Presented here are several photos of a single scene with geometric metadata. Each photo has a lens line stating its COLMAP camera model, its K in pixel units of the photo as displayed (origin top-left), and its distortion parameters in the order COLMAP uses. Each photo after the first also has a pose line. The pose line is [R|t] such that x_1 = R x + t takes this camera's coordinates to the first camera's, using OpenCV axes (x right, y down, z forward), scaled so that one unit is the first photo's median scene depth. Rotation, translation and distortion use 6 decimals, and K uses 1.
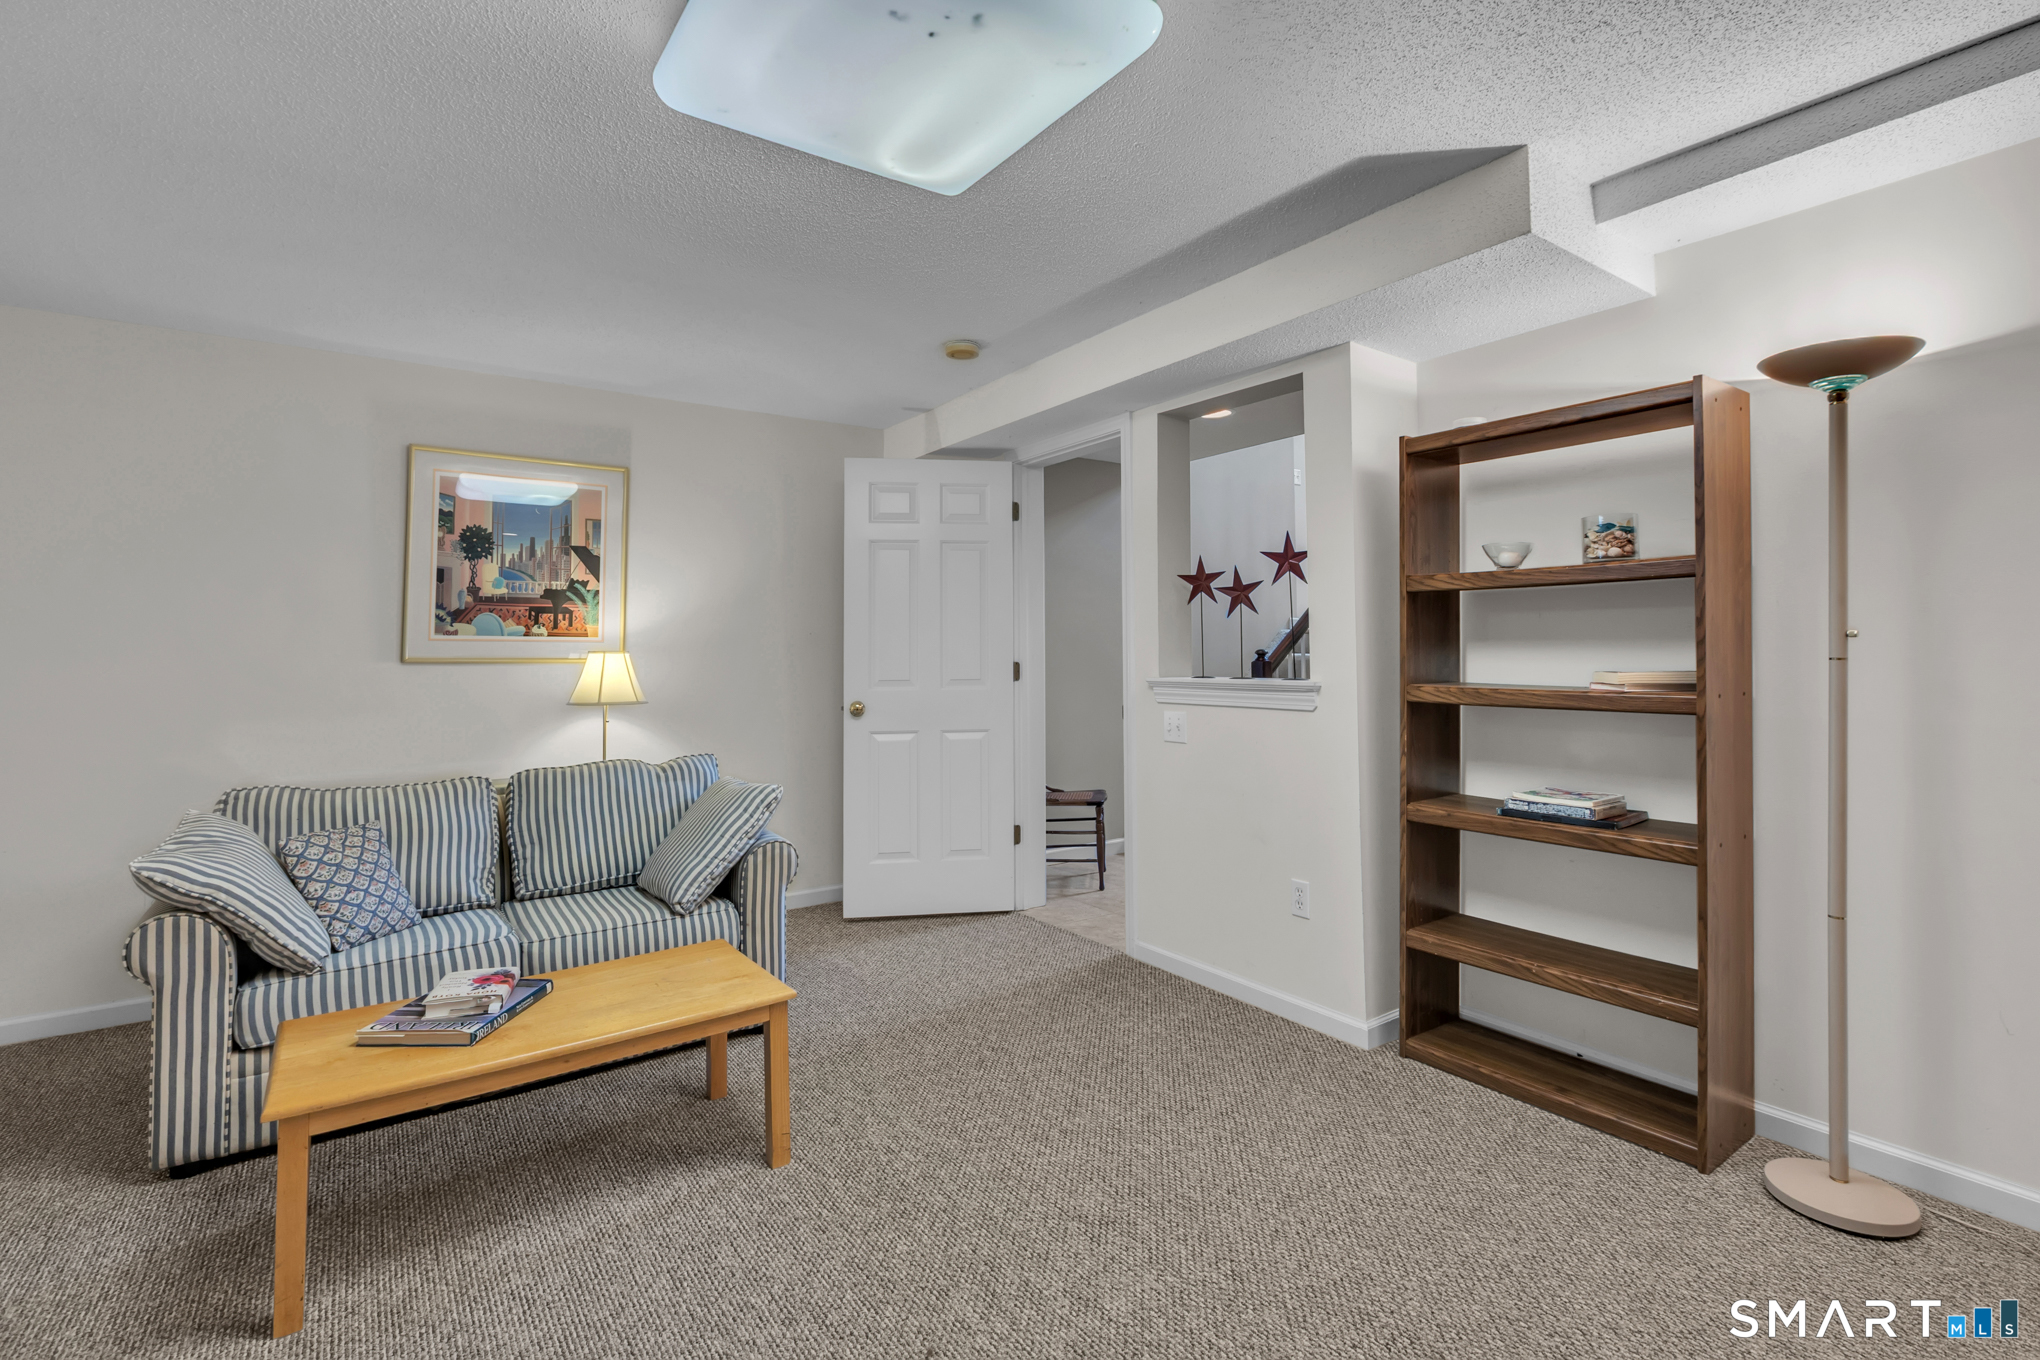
lens RADIAL K [[937.3, 0, 1003.4], [0, 937.3, 670.3], [0, 0, 1]] dist [-0.001593, -0.000157]
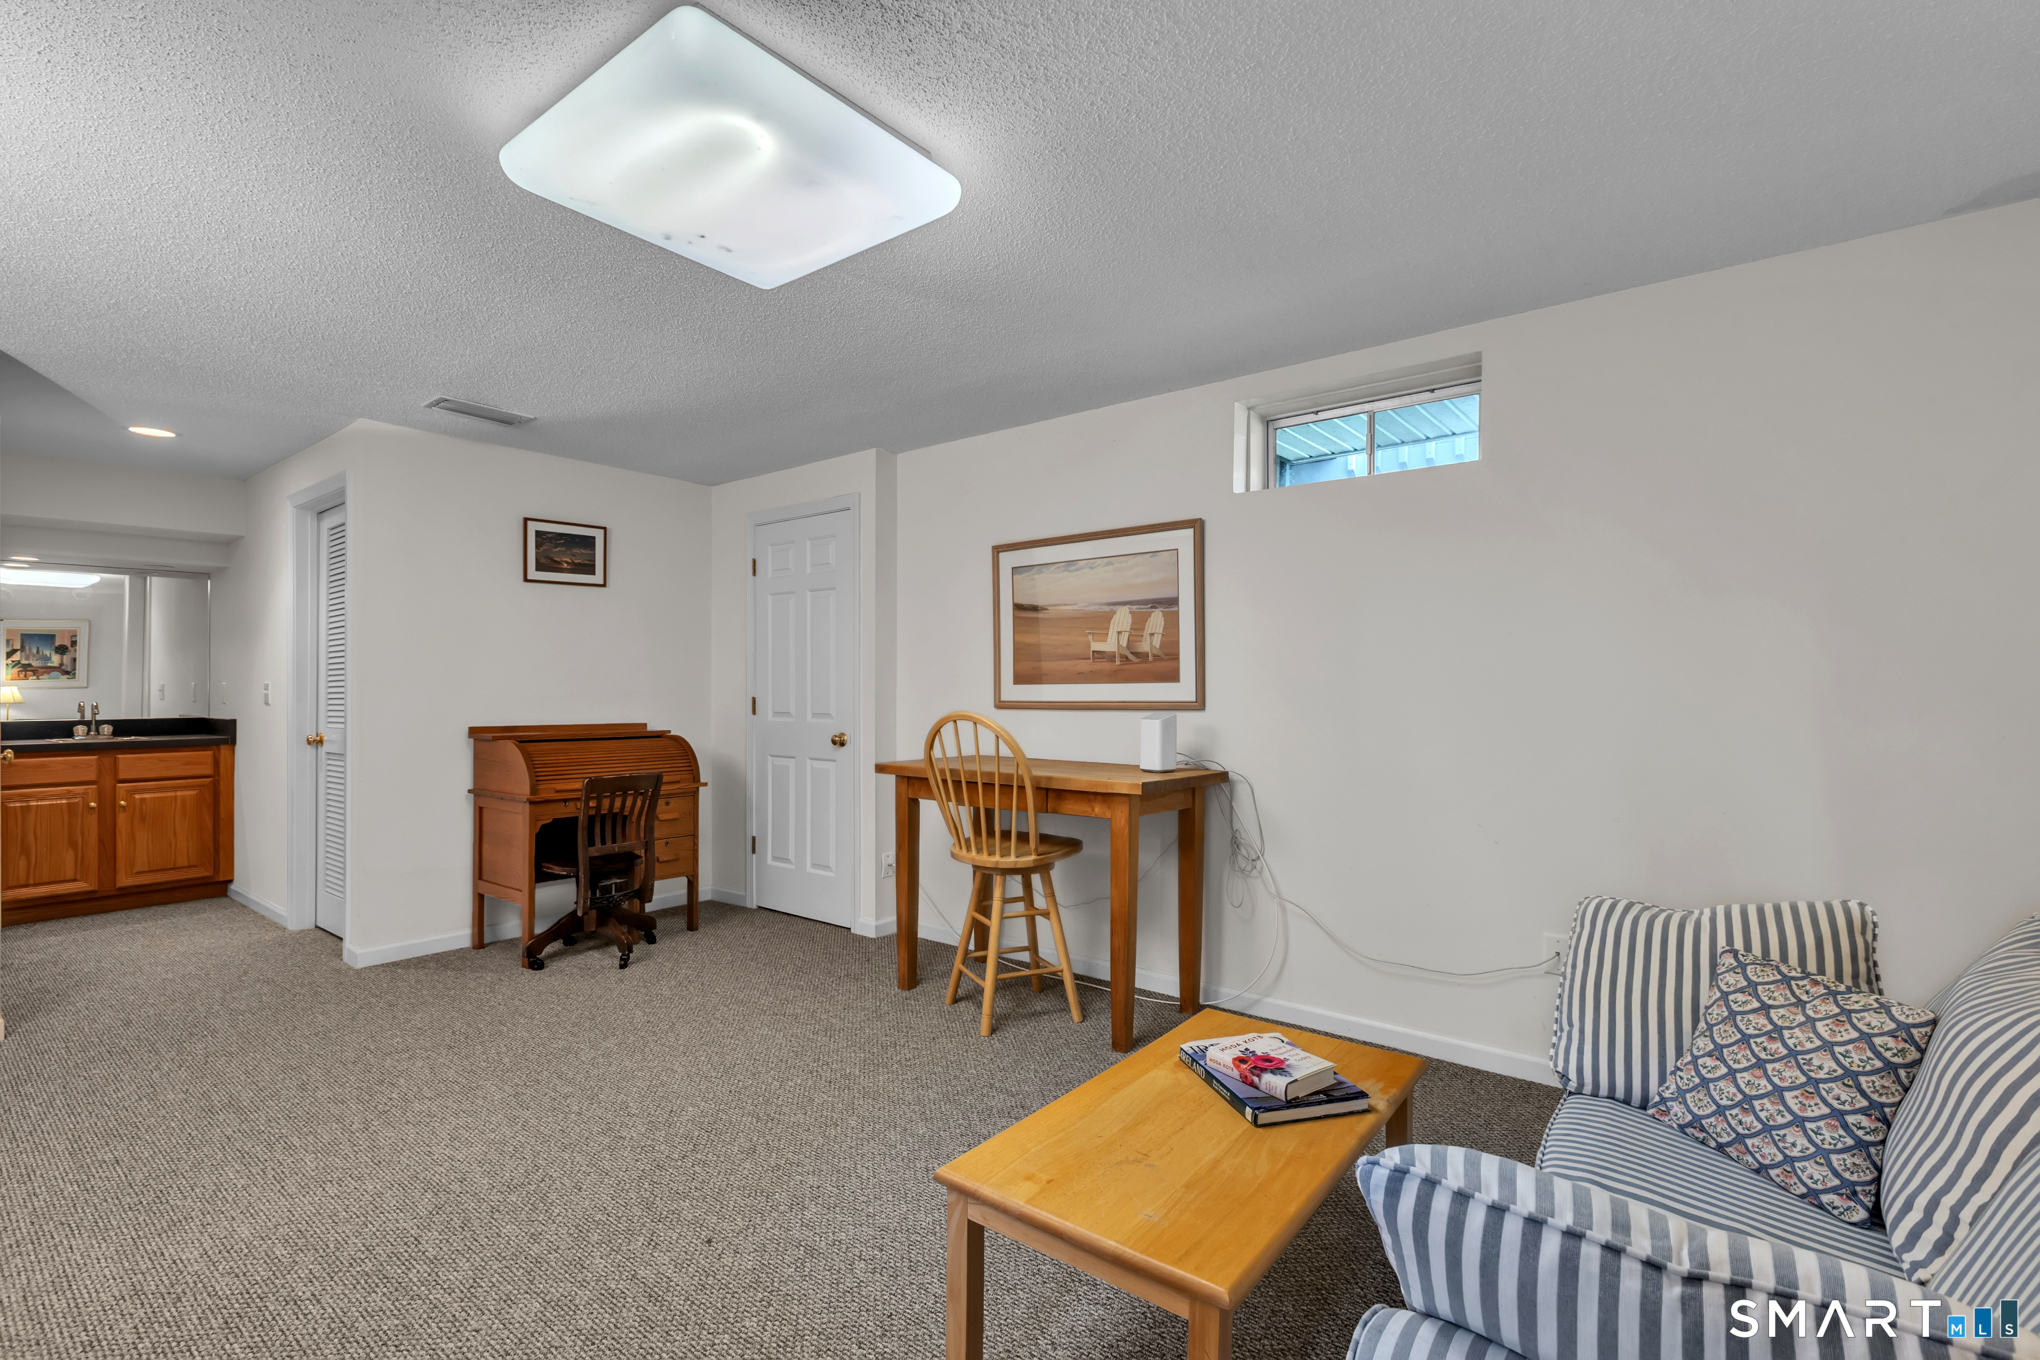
lens RADIAL K [[928.2, 0, 1016.8], [0, 928.2, 703.7], [0, 0, 1]] dist [-0.001801, -0.000601]
pose [[-0.956380, 0.006645, -0.292051, -0.086660], [-0.001124, 0.999650, 0.026425, -0.018386], [0.292125, 0.025601, -0.956037, 1.740415]]
